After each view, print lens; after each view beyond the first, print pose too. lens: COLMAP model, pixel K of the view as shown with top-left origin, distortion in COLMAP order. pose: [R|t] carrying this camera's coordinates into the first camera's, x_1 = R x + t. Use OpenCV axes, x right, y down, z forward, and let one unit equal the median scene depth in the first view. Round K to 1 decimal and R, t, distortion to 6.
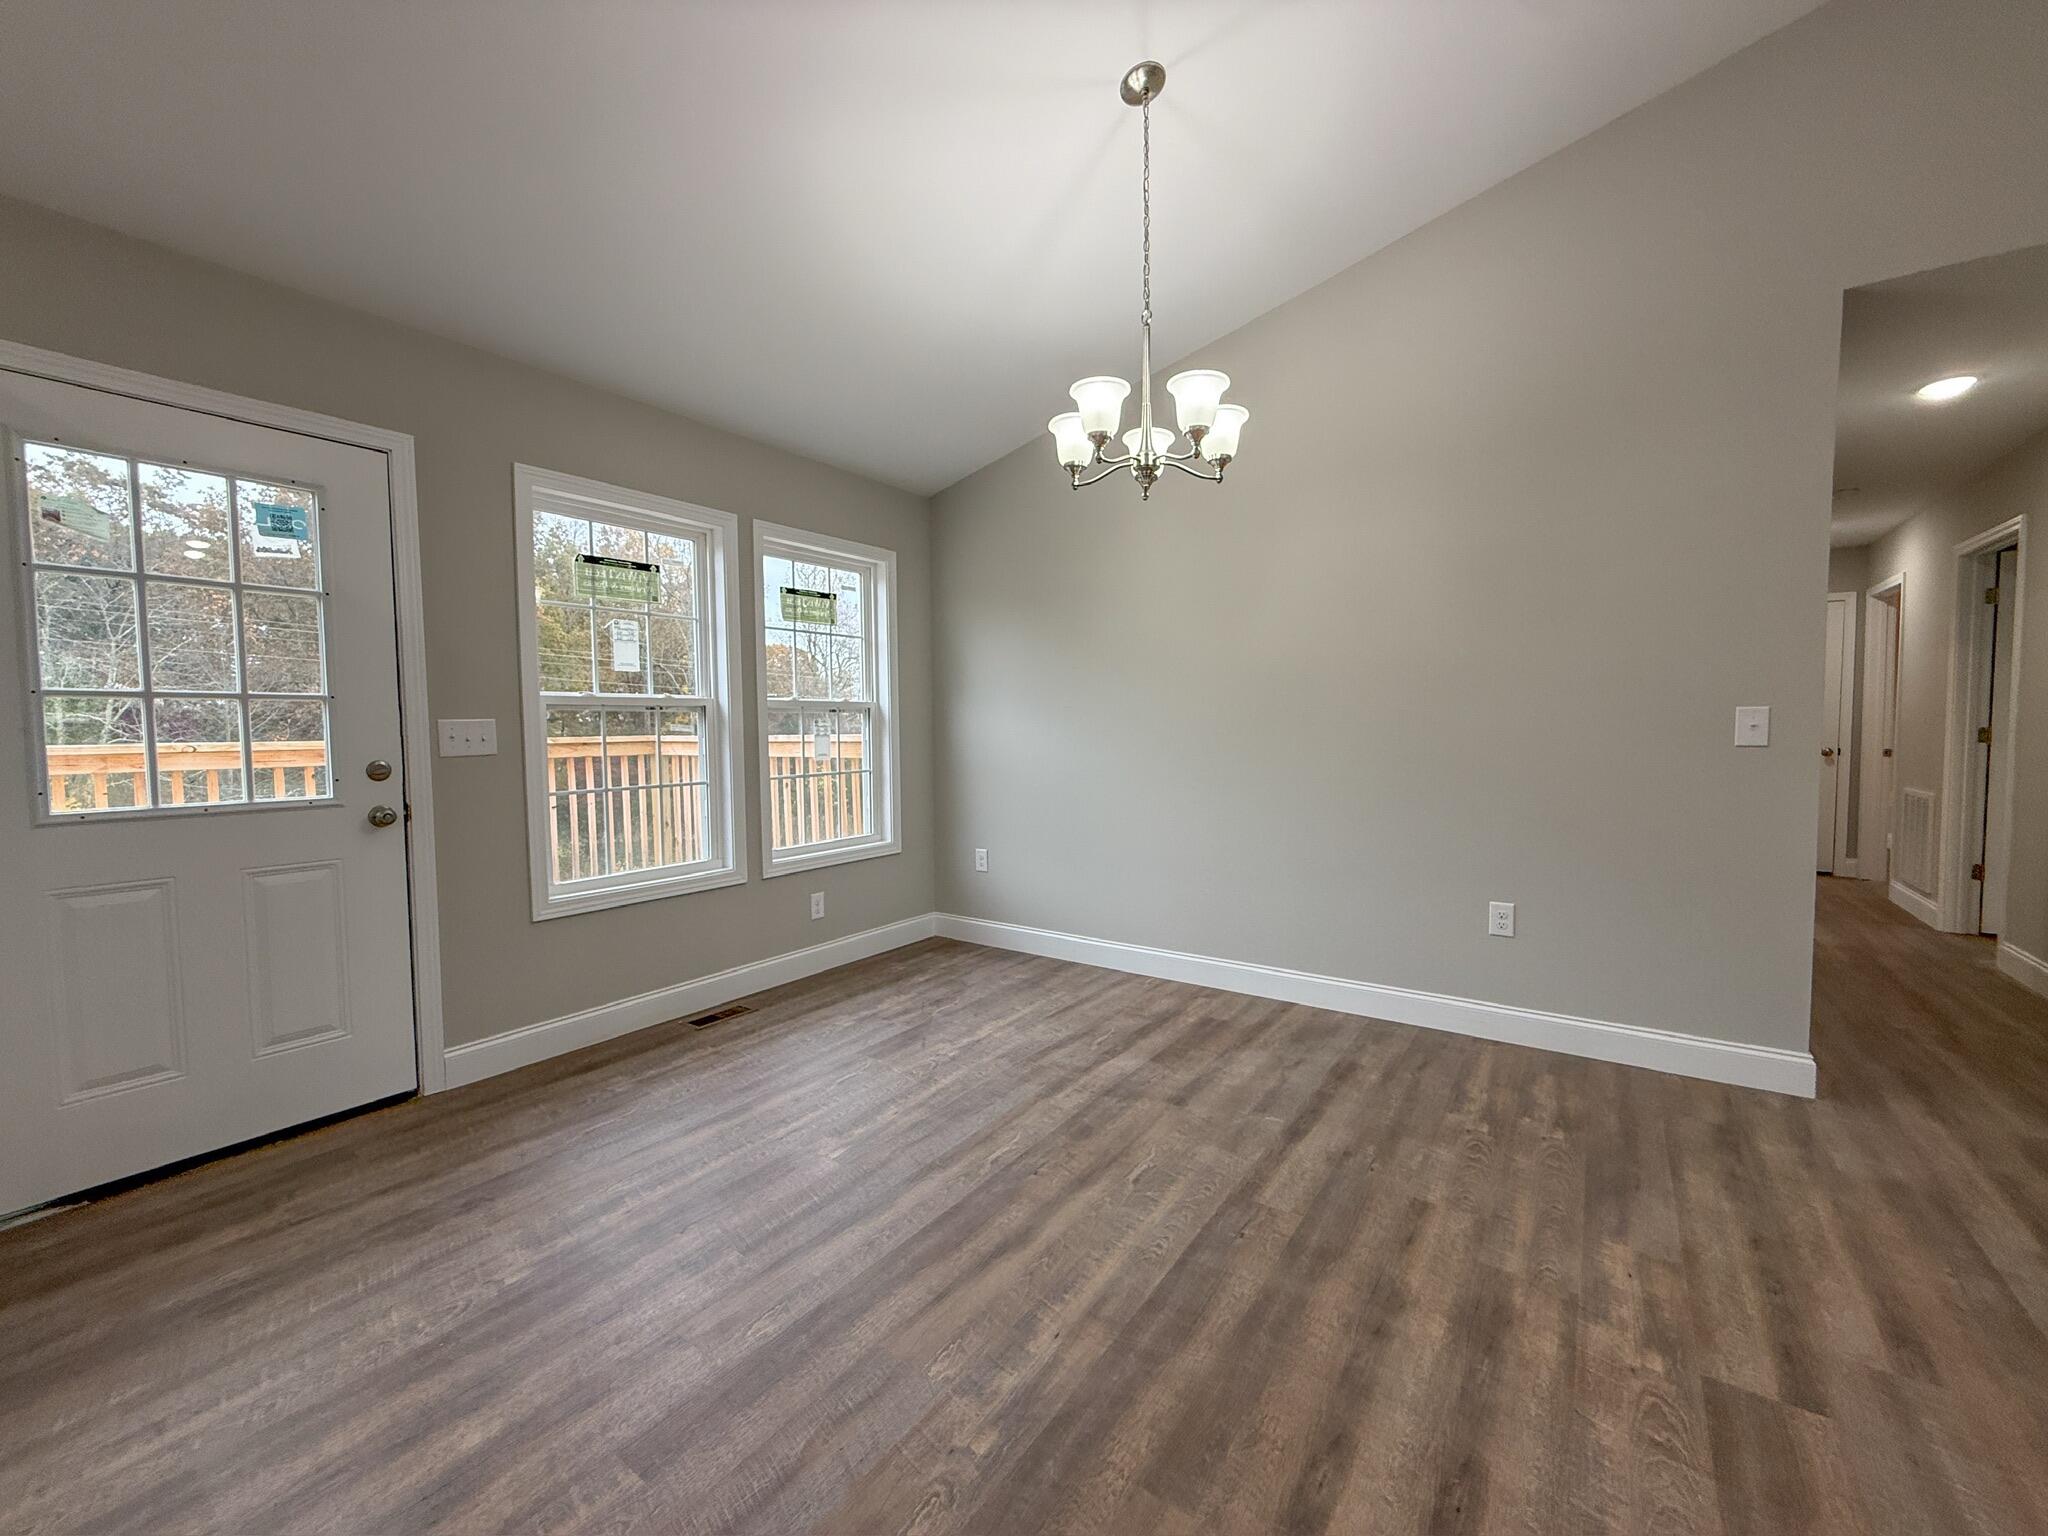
lens RADIAL K [[818.4, 0, 1014.9], [0, 818.4, 766.0], [0, 0, 1]] dist [-0.000370, 0.000329]
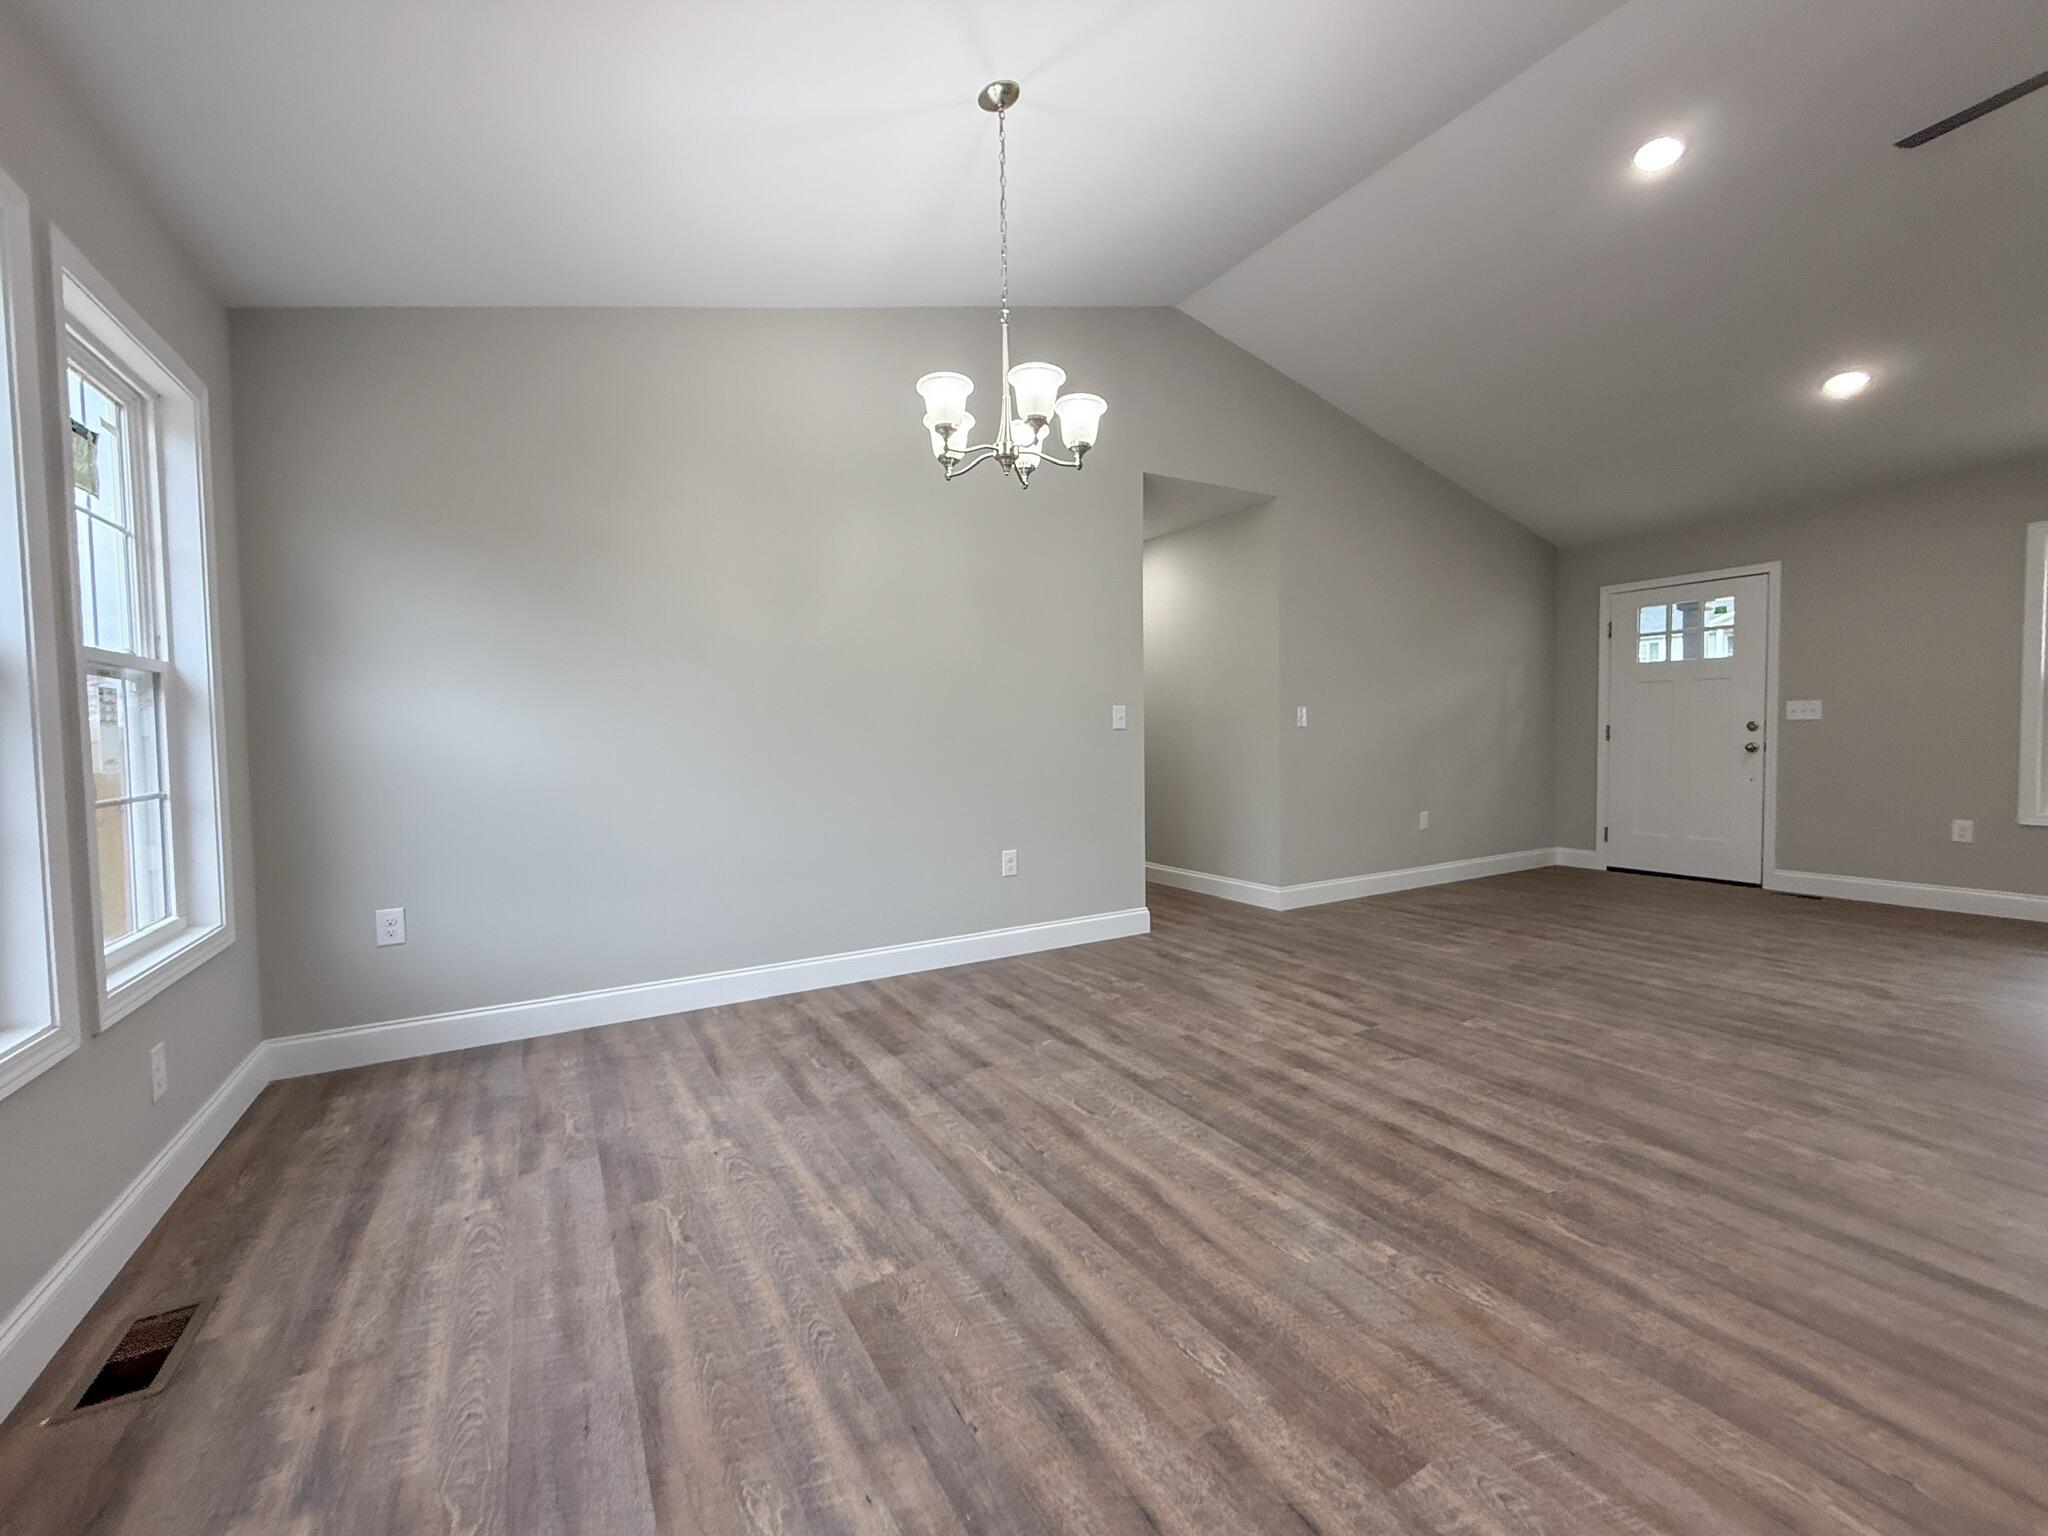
lens RADIAL K [[844.6, 0, 1017.6], [0, 844.6, 765.7], [0, 0, 1]] dist [-0.000046, 0.000290]
pose [[0.406849, -0.030619, 0.912982, -0.638990], [0.056673, 0.998359, 0.008228, 0.019544], [-0.911736, 0.048394, 0.407916, 0.424764]]
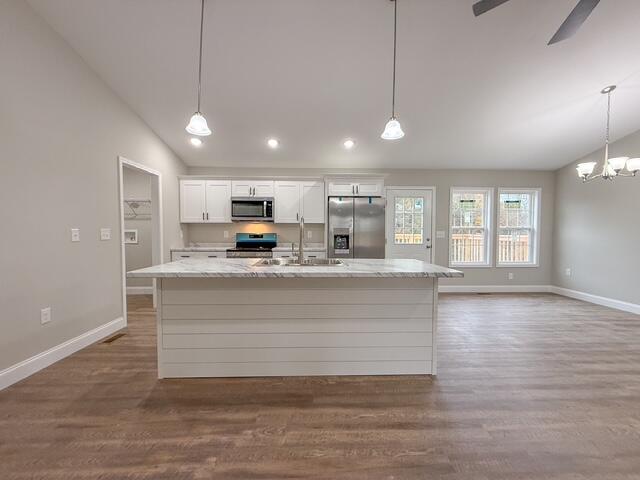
lens RADIAL K [[255.8, 0, 317.2], [0, 255.8, 239.4], [0, 0, 1]] dist [-0.000370, 0.000329]
pose [[0.614412, 0.038527, -0.788044, 0.228658], [-0.046872, 0.998825, 0.012287, 0.017385], [0.787592, 0.029388, 0.615496, -0.777069]]
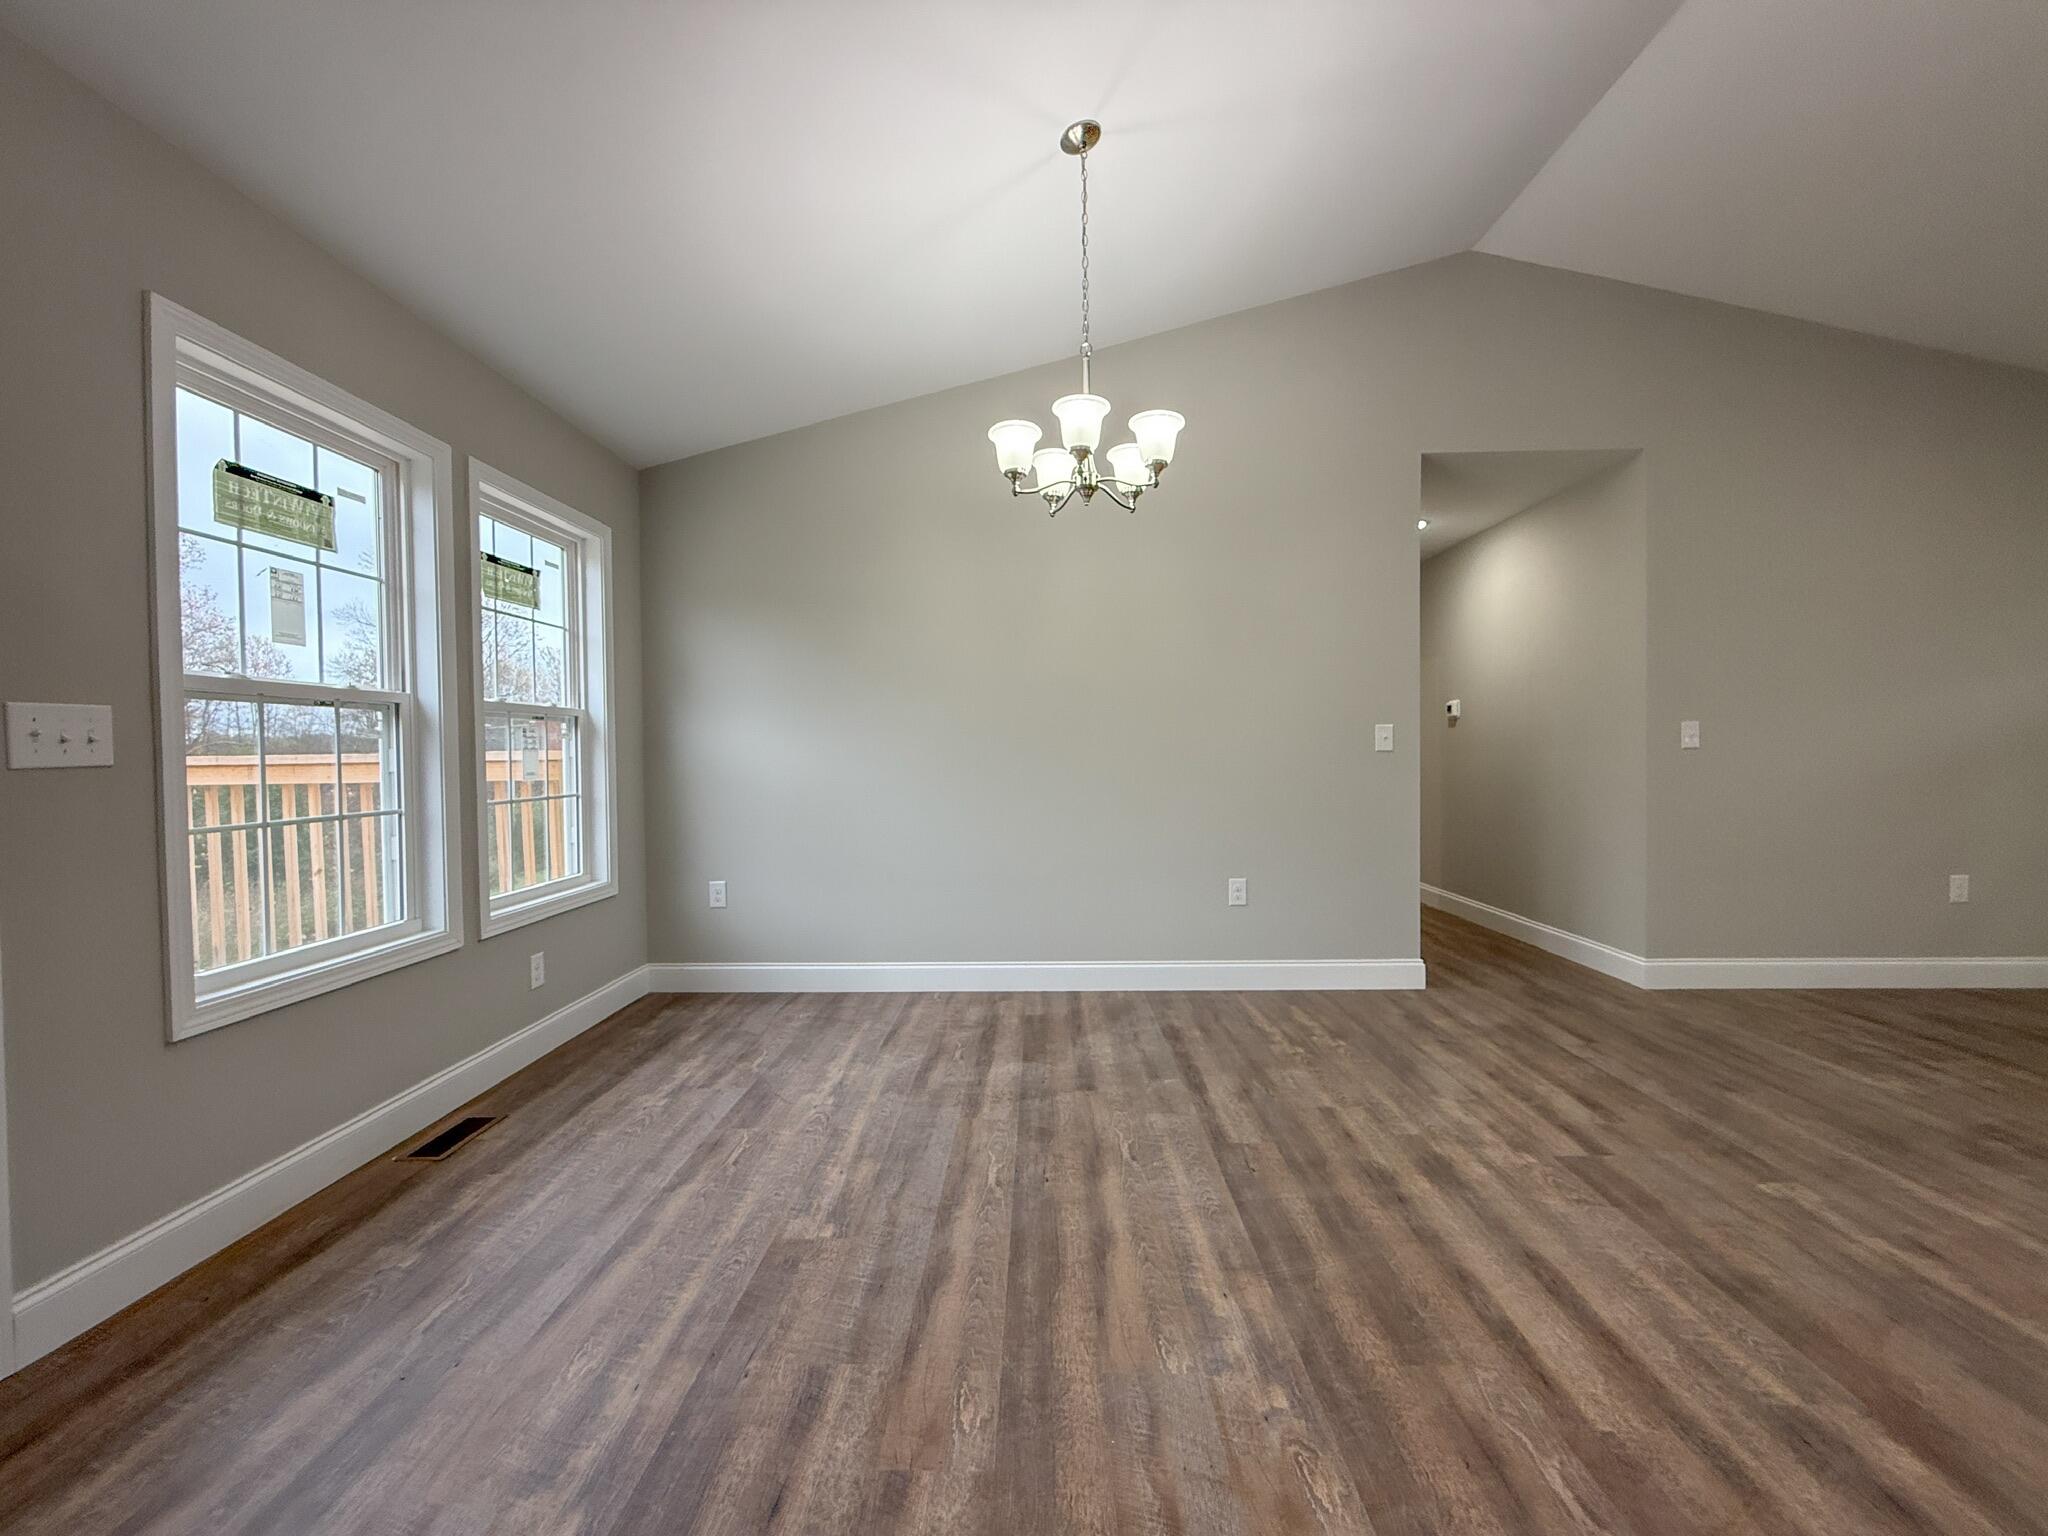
lens RADIAL K [[831.3, 0, 1015.8], [0, 831.3, 768.4], [0, 0, 1]] dist [-0.000942, 0.000214]
pose [[0.828089, -0.009878, 0.560509, -0.400259], [0.030555, 0.999154, -0.027534, 0.022135], [-0.559763, 0.039927, 0.827690, 0.127047]]
